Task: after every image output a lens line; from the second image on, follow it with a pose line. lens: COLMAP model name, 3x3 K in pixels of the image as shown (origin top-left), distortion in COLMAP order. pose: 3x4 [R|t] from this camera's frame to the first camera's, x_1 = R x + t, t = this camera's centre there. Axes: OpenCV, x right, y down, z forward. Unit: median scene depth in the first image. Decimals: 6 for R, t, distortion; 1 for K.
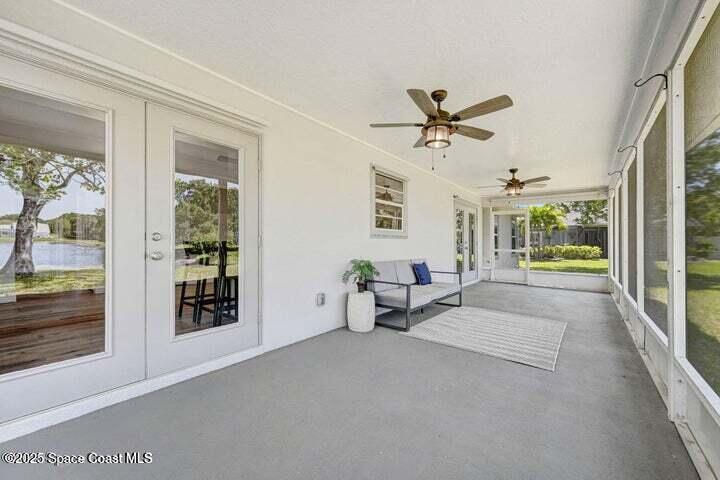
lens RADIAL K [[288.5, 0, 358.4], [0, 288.5, 244.9], [0, 0, 1]] dist [0.000634, 0.000025]
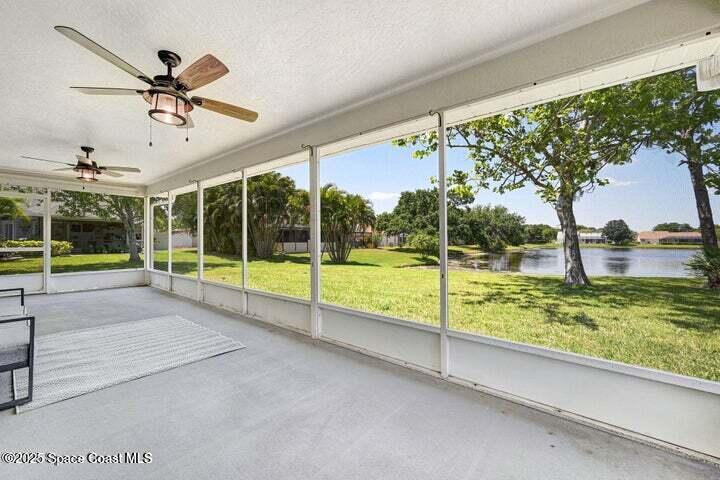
lens RADIAL K [[290.5, 0, 358.8], [0, 290.5, 235.3], [0, 0, 1]] dist [-0.000477, -0.000110]
pose [[0.016086, 0.009769, 0.999823, -0.411172], [0.001198, 0.999951, -0.009790, -0.015567], [-0.999870, 0.001355, 0.016074, 0.378000]]
